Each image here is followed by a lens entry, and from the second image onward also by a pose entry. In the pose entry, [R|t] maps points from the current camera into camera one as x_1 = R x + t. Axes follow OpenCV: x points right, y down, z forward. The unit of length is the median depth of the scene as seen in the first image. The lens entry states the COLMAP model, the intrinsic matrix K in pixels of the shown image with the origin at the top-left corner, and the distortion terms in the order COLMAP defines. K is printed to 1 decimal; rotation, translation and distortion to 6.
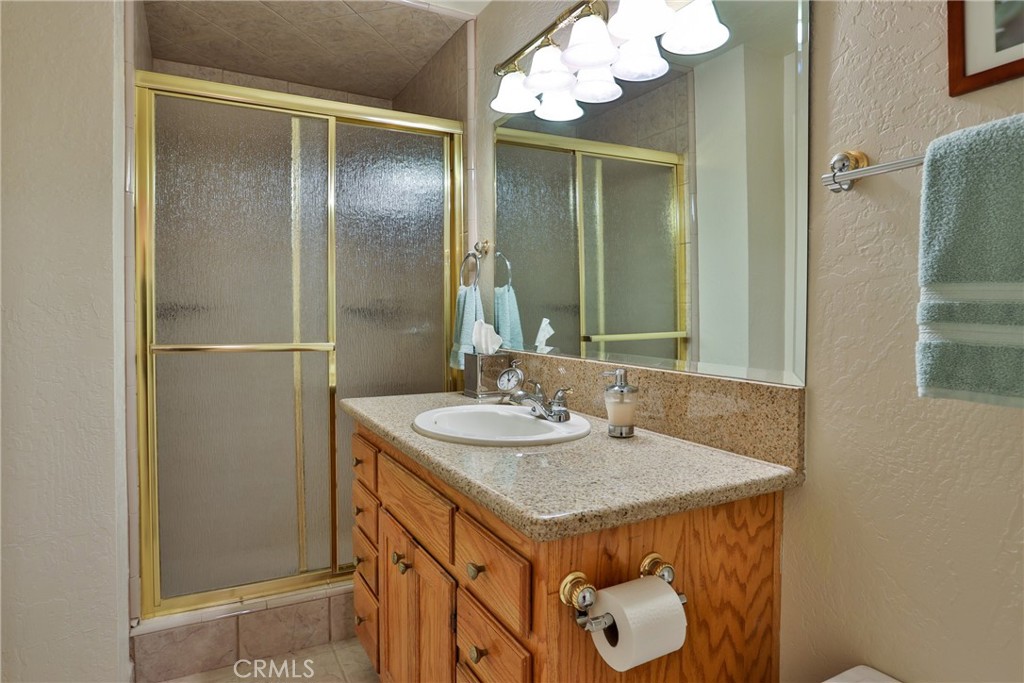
lens RADIAL K [[611.7, 0, 513.4], [0, 611.7, 327.0], [0, 0, 1]] dist [-0.002200, -0.000898]
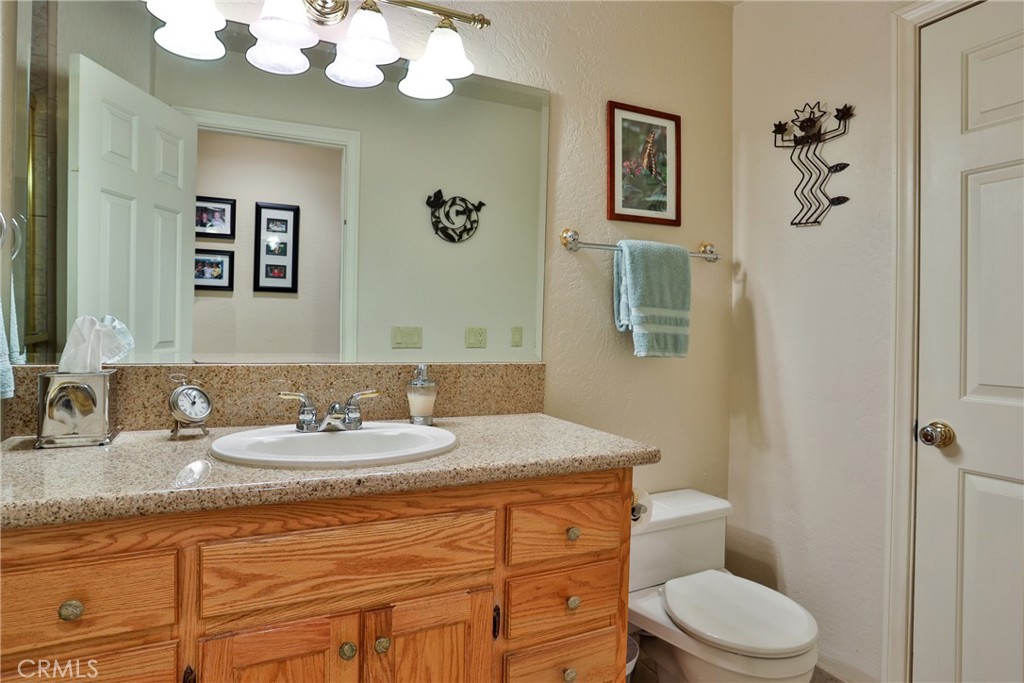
lens RADIAL K [[611.7, 0, 513.4], [0, 611.7, 327.0], [0, 0, 1]] dist [-0.002200, -0.000898]
pose [[0.025761, 0.007419, 0.999641, -1.119567], [0.005188, 0.999958, -0.007555, 0.013471], [-0.999655, 0.005381, 0.025721, 0.985387]]
